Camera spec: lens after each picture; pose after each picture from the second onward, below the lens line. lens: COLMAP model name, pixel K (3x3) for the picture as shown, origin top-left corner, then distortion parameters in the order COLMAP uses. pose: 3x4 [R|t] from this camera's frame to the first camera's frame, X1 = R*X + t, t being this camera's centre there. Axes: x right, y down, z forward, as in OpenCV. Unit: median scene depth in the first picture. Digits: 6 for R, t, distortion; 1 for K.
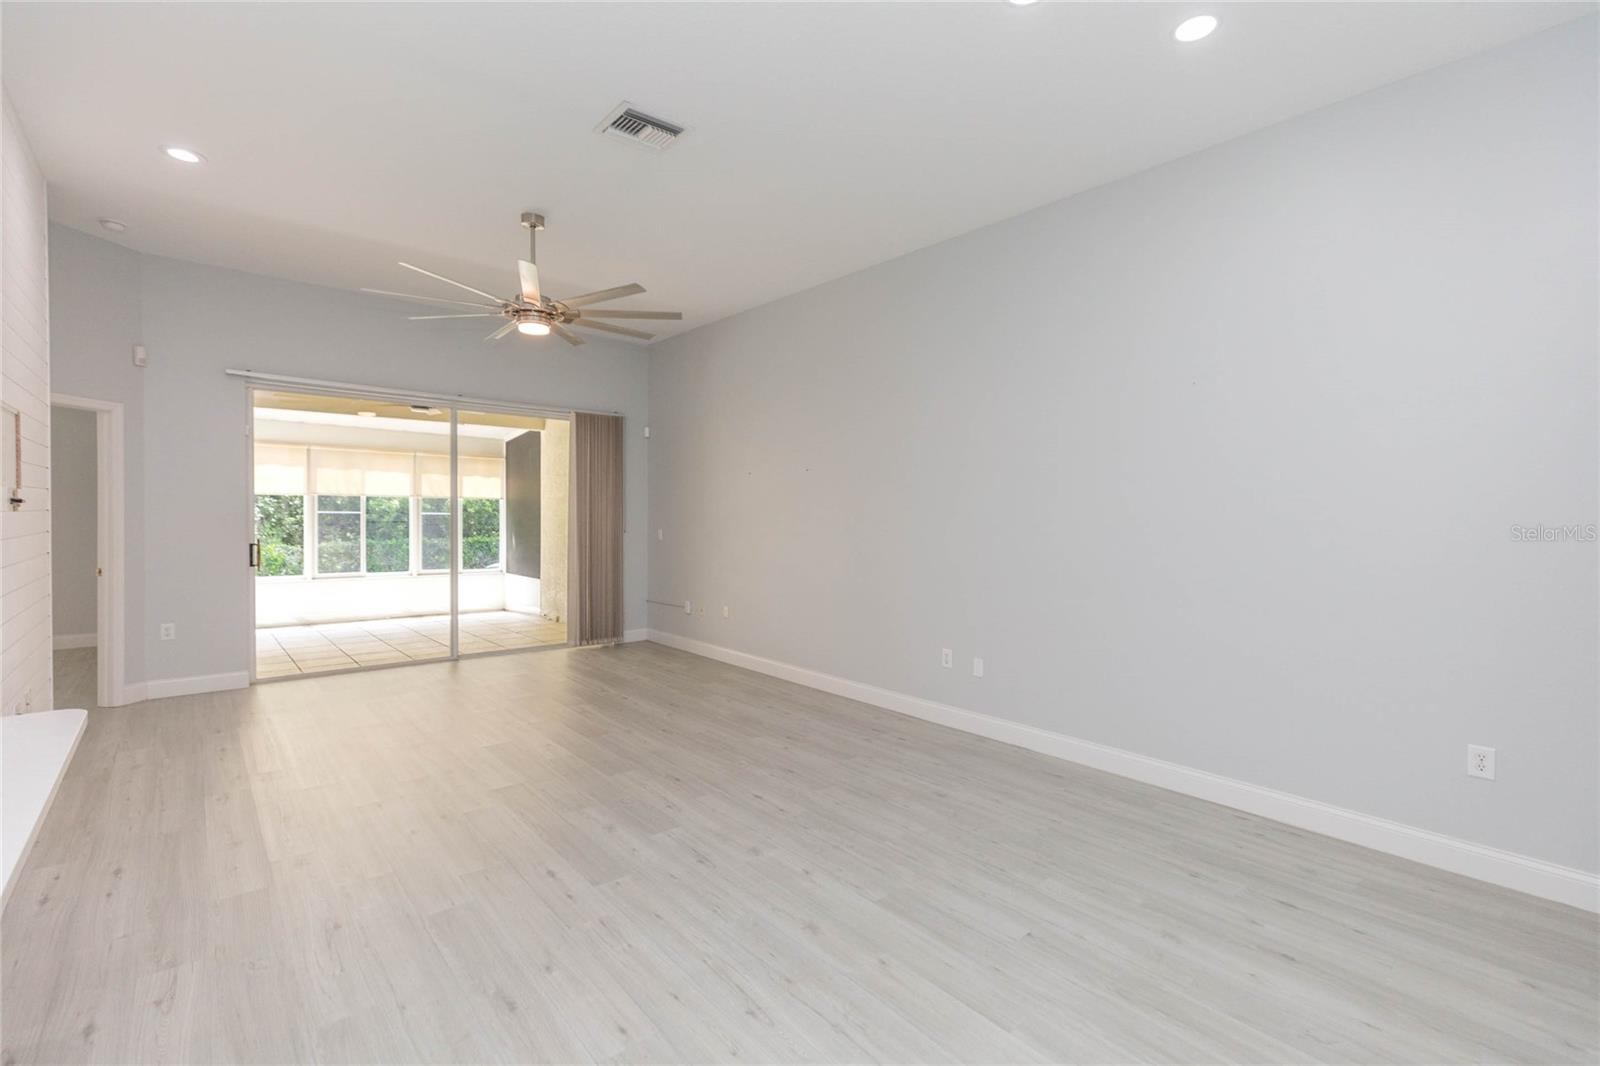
lens RADIAL K [[713.5, 0, 813.2], [0, 713.5, 531.2], [0, 0, 1]] dist [0.001817, -0.000014]
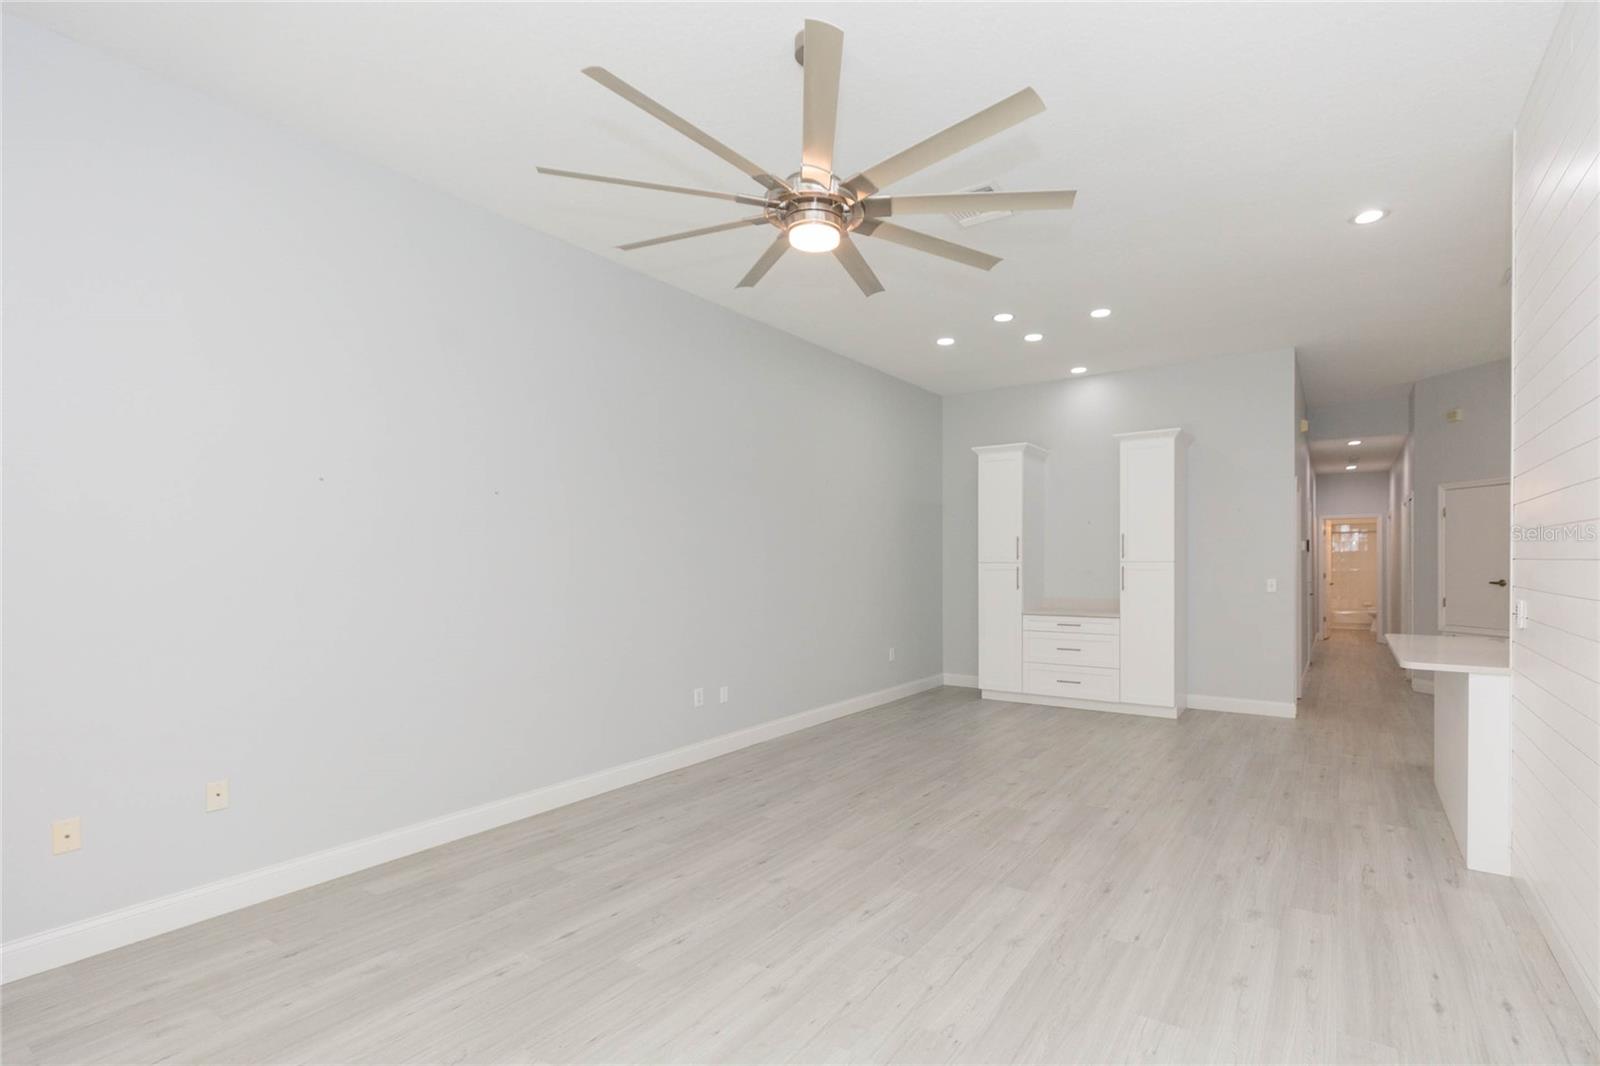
lens RADIAL K [[738.1, 0, 868.8], [0, 738.1, 564.5], [0, 0, 1]] dist [-0.000419, -0.000223]
pose [[-0.281582, -0.011457, 0.959469, -0.655815], [0.025031, 0.999501, 0.019281, -0.021639], [-0.959211, 0.029445, -0.281155, 0.760312]]
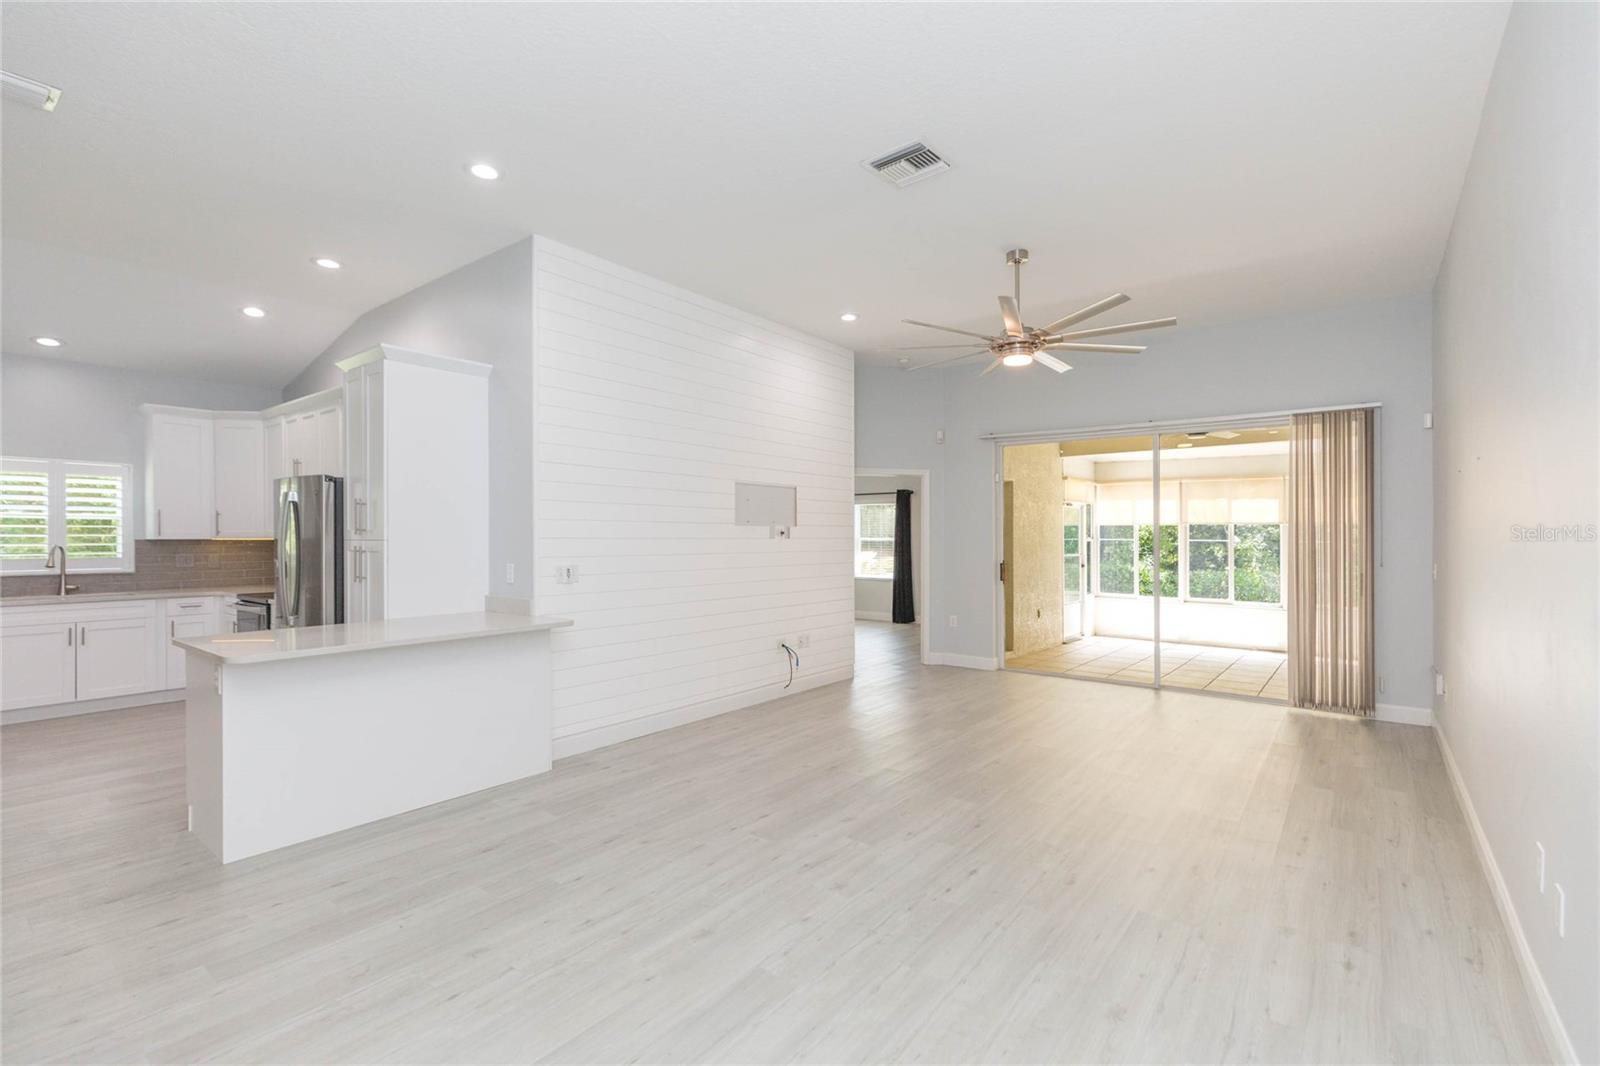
lens RADIAL K [[713.9, 0, 811.1], [0, 713.9, 540.9], [0, 0, 1]] dist [0.003368, 0.000225]
pose [[0.194165, -0.002919, -0.980965, 0.379765], [-0.025588, 0.999640, -0.008039, -0.003581], [0.980635, 0.026662, 0.194020, 0.339829]]
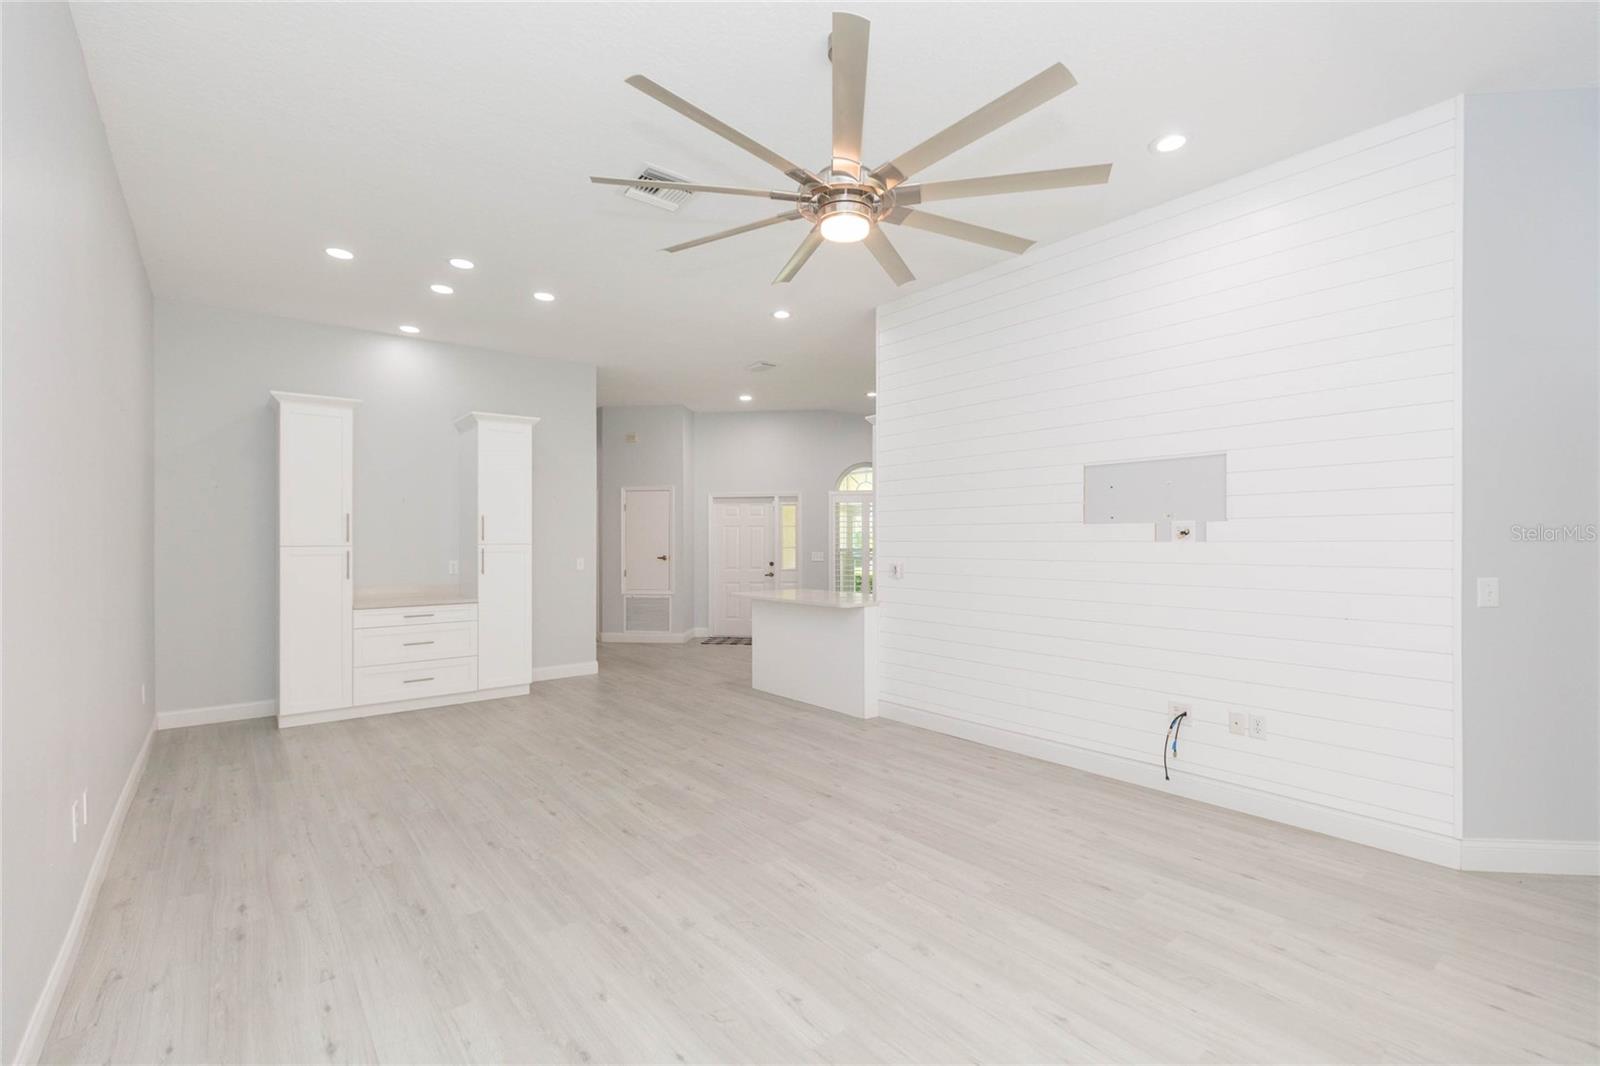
lens RADIAL K [[713.9, 0, 811.1], [0, 713.9, 540.9], [0, 0, 1]] dist [0.003368, 0.000225]
pose [[-0.999483, -0.003859, 0.031908, -0.257761], [-0.003020, 0.999650, 0.026298, -0.027888], [-0.031998, 0.026188, -0.999145, 1.072440]]
